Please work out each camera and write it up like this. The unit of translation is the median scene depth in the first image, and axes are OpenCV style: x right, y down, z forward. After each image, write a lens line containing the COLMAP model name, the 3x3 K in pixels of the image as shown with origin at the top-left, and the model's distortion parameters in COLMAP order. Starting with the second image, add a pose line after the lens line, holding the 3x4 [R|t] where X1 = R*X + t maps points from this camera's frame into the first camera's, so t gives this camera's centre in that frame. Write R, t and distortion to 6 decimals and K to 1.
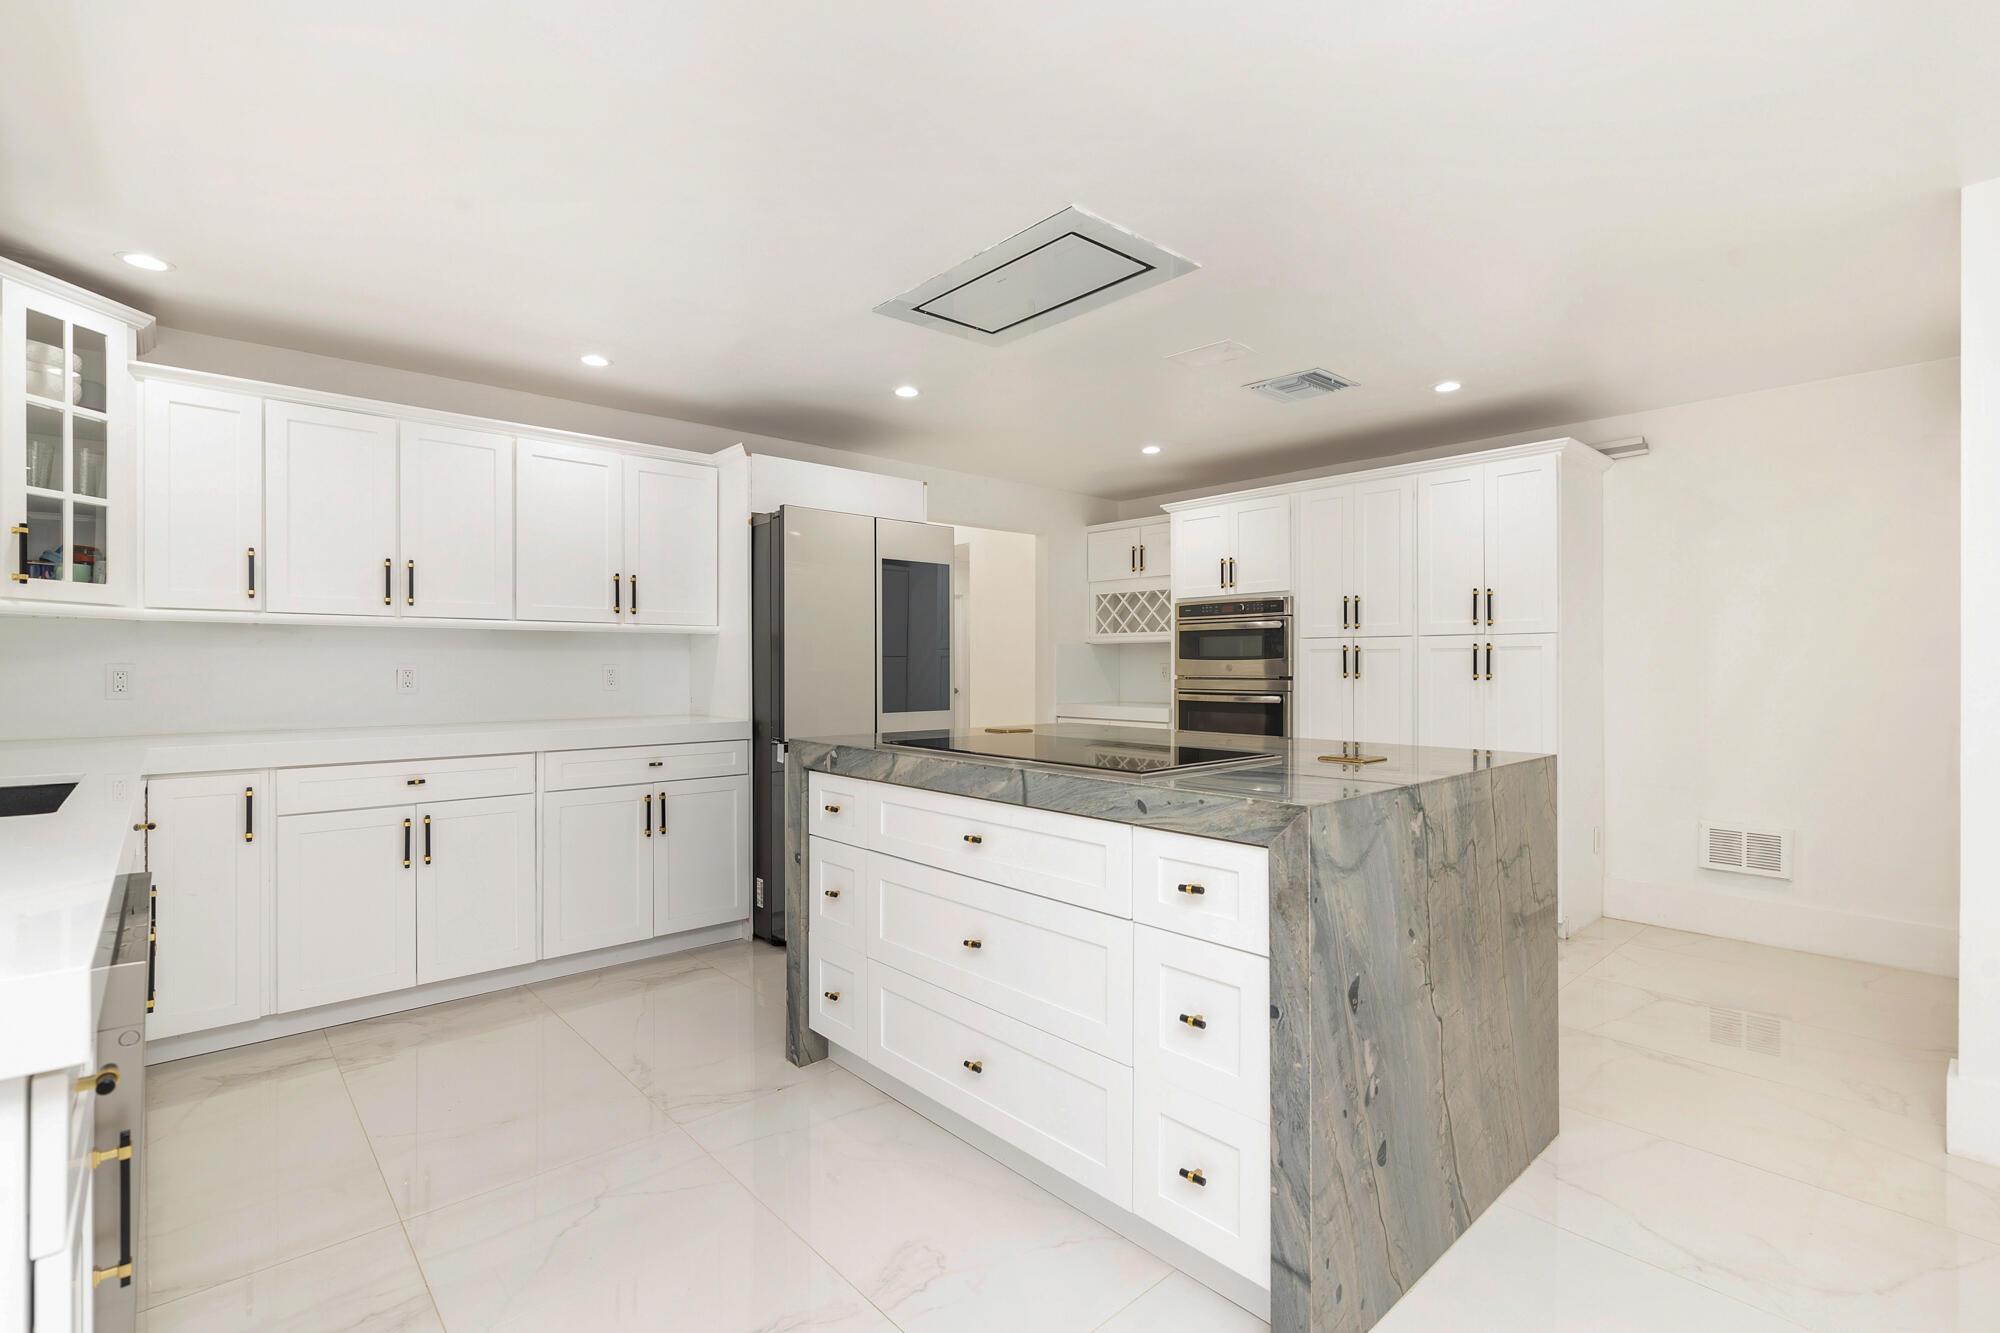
lens RADIAL K [[918.7, 0, 1008.0], [0, 918.7, 661.0], [0, 0, 1]] dist [-0.001225, -0.000319]
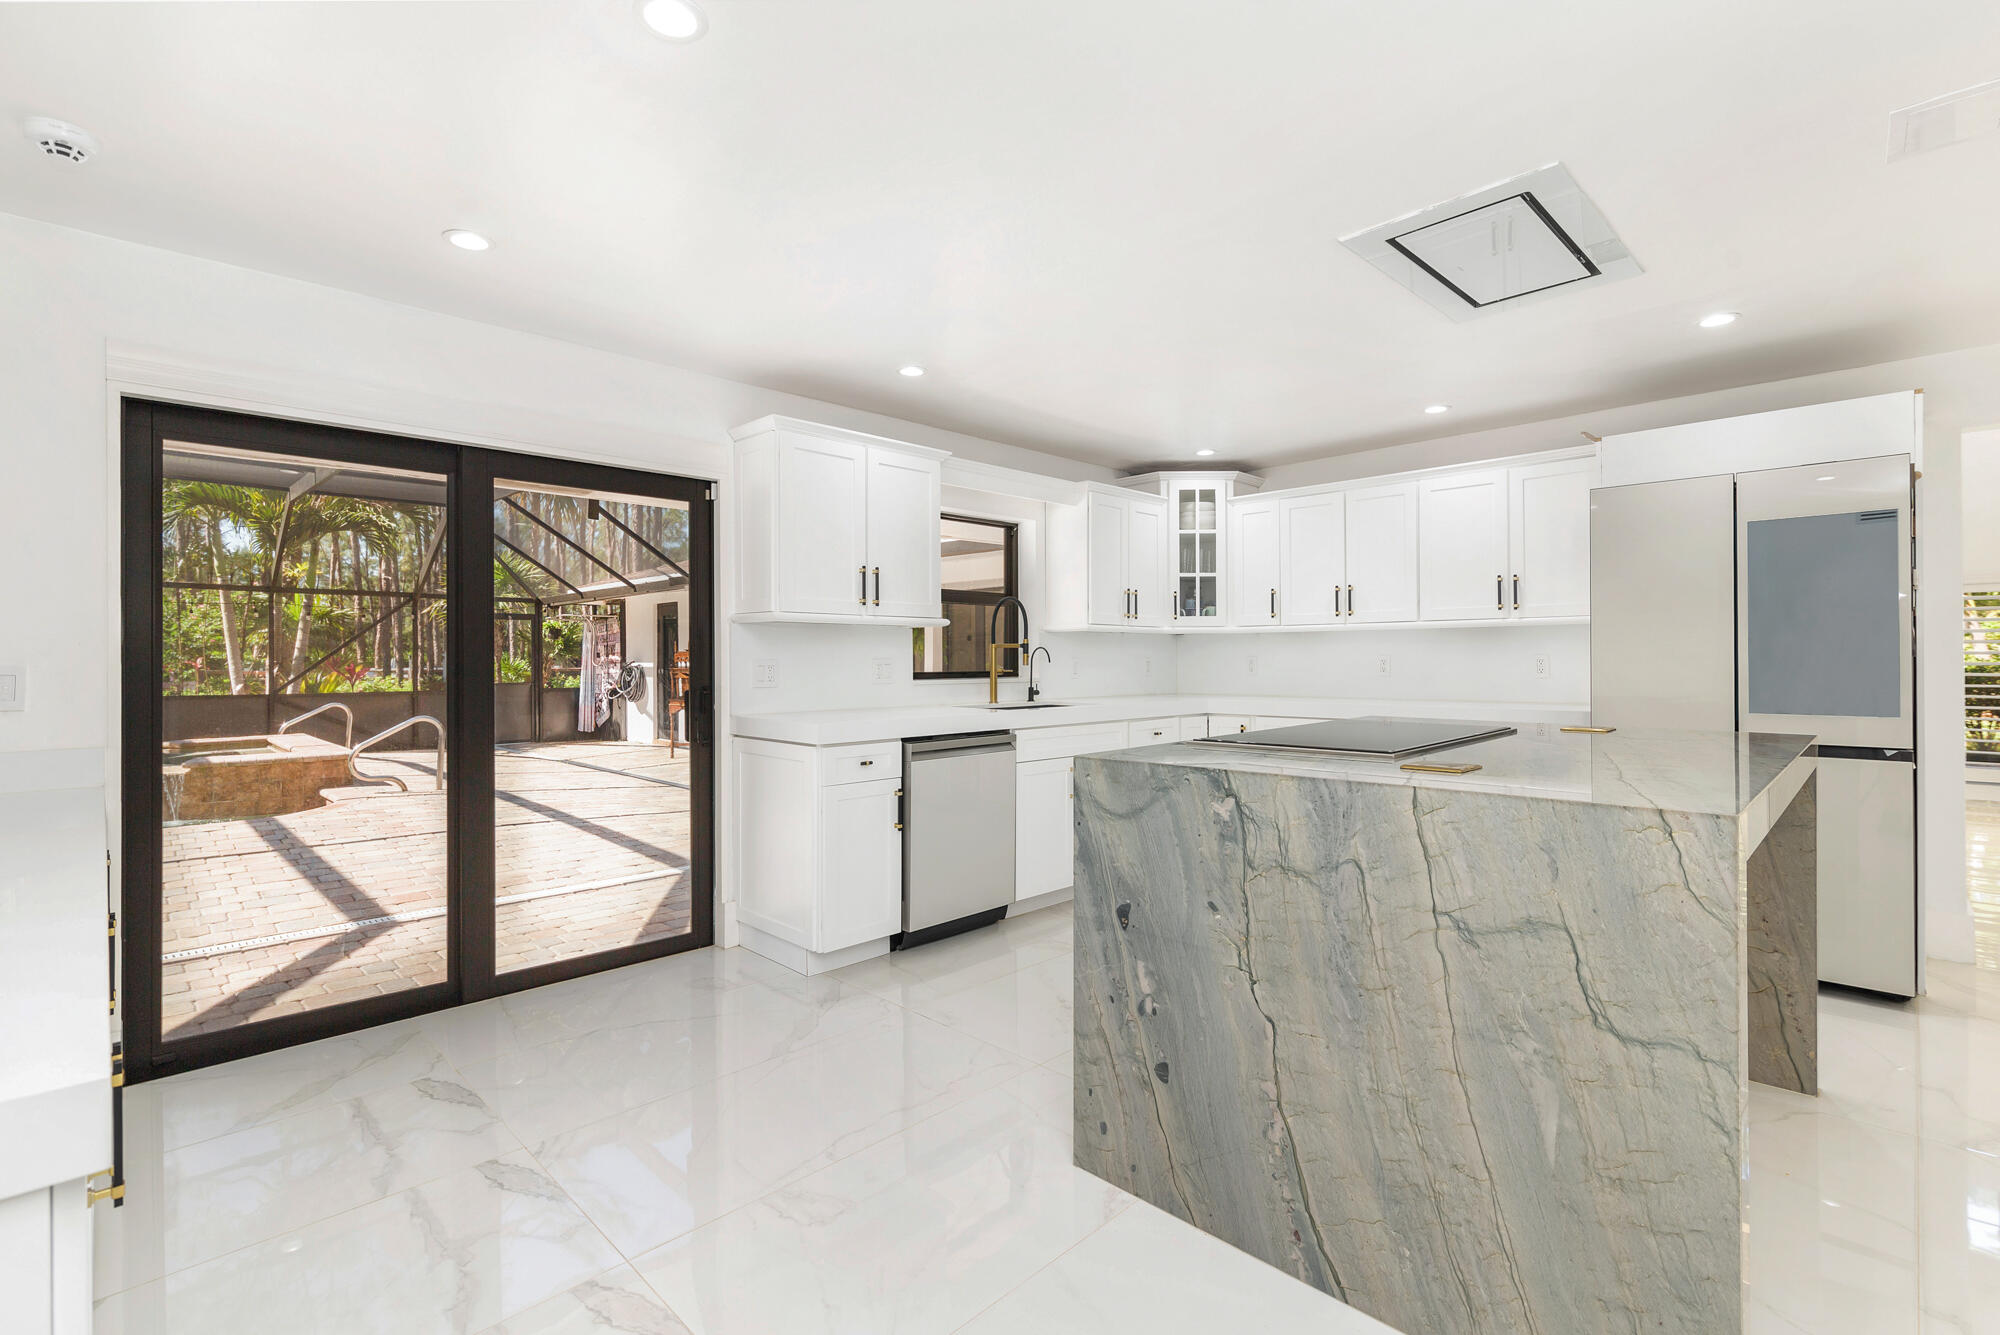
lens RADIAL K [[918.7, 0, 1008.0], [0, 918.7, 662.0], [0, 0, 1]] dist [-0.001225, -0.000319]
pose [[0.044085, 0.003644, -0.999021, 1.005837], [0.010118, 0.999940, 0.004094, 0.003177], [0.998977, -0.010289, 0.044046, 0.481787]]
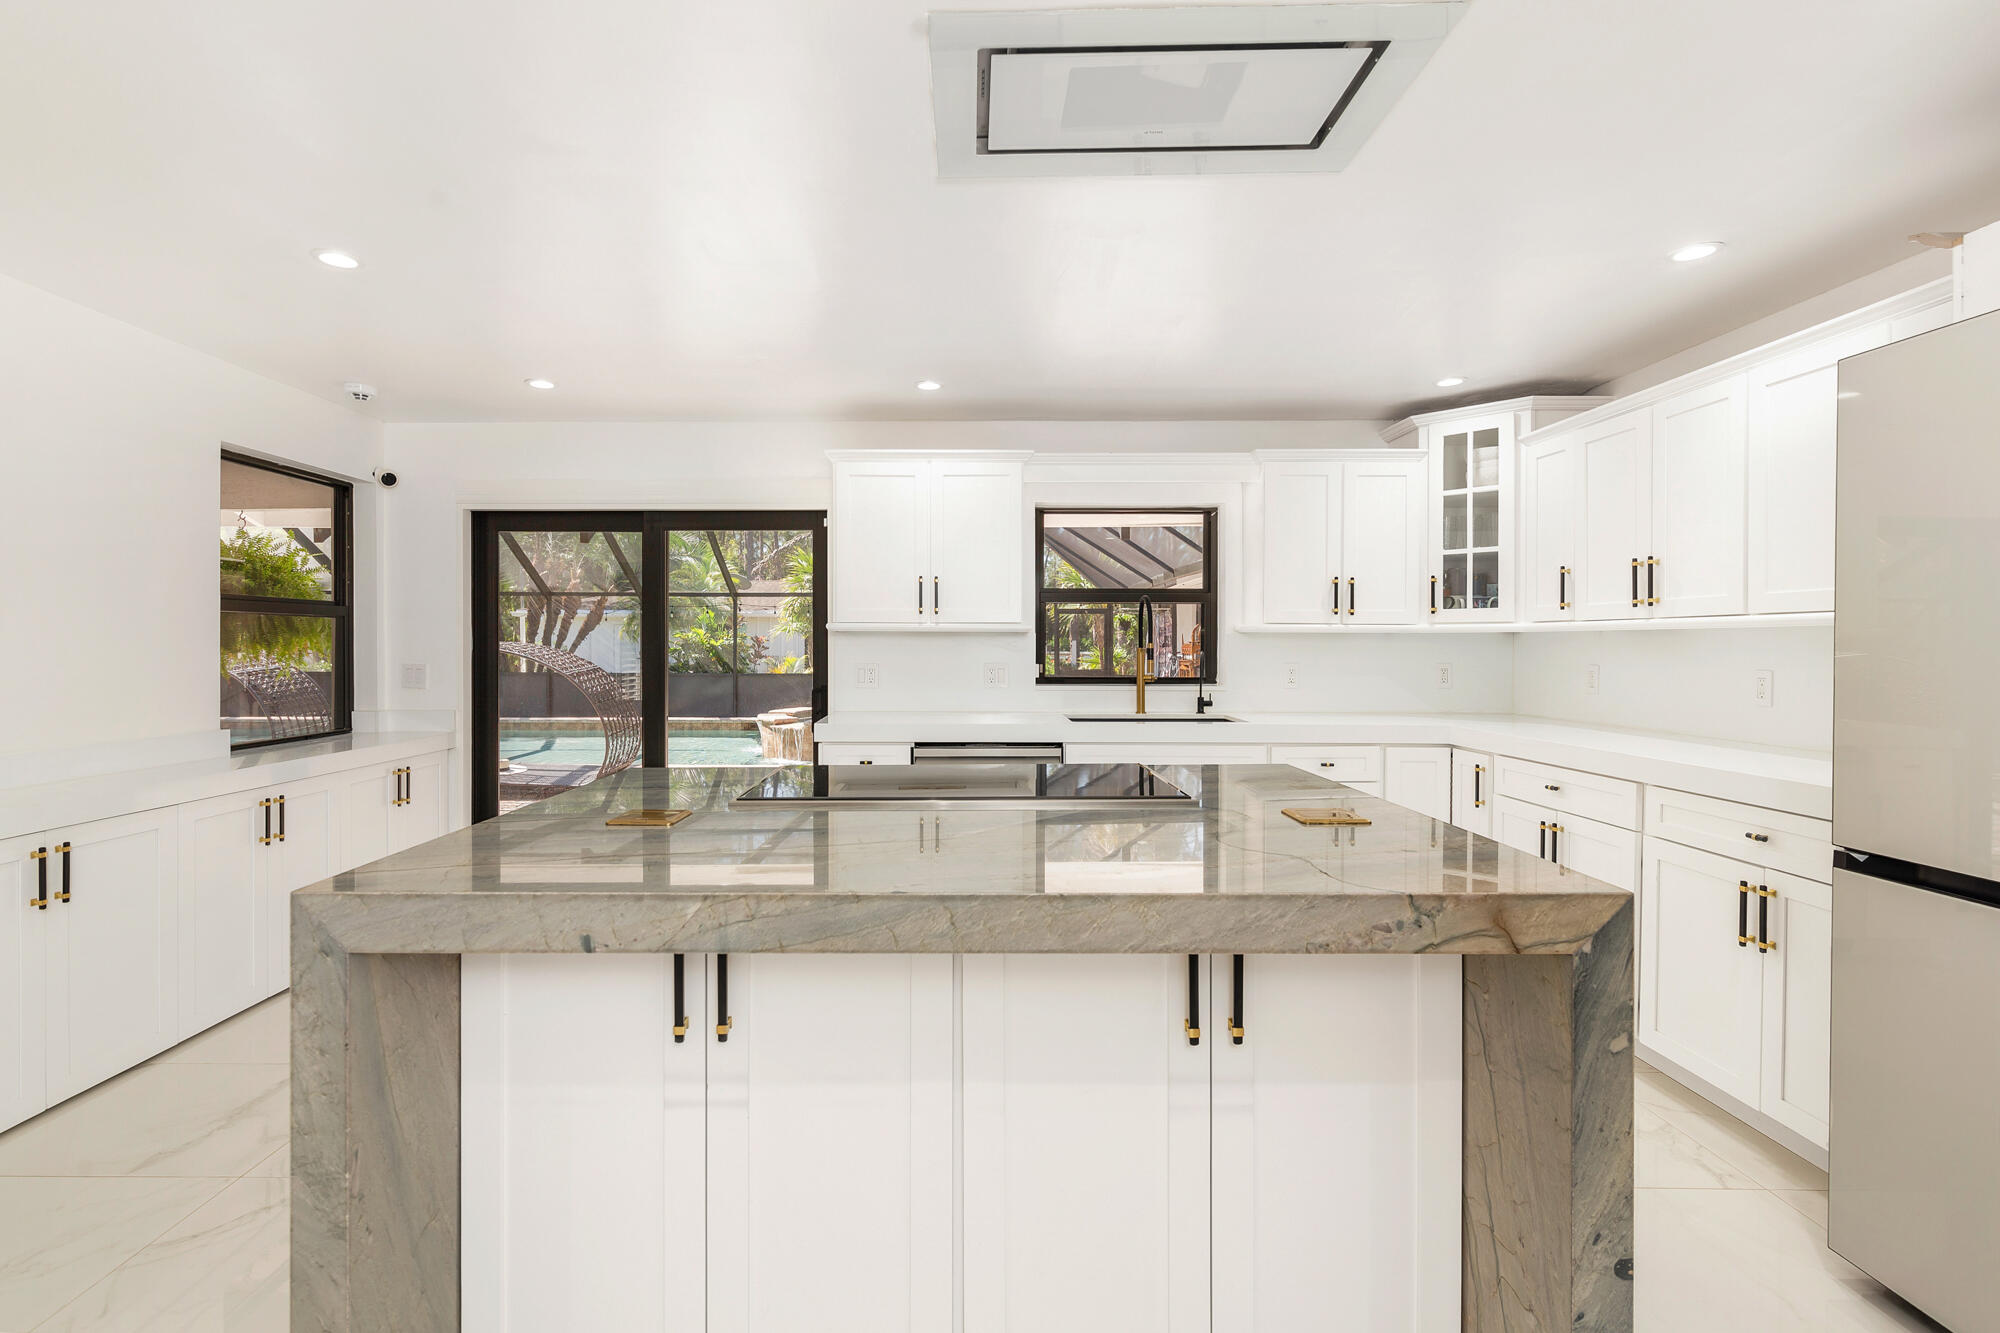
lens RADIAL K [[901.6, 0, 927.6], [0, 901.6, 653.5], [0, 0, 1]] dist [0.001632, 0.000105]
pose [[-0.695526, 0.005700, -0.718478, 0.616736], [0.002363, 0.999981, 0.005646, -0.024524], [0.718497, 0.002229, -0.695526, 1.376326]]
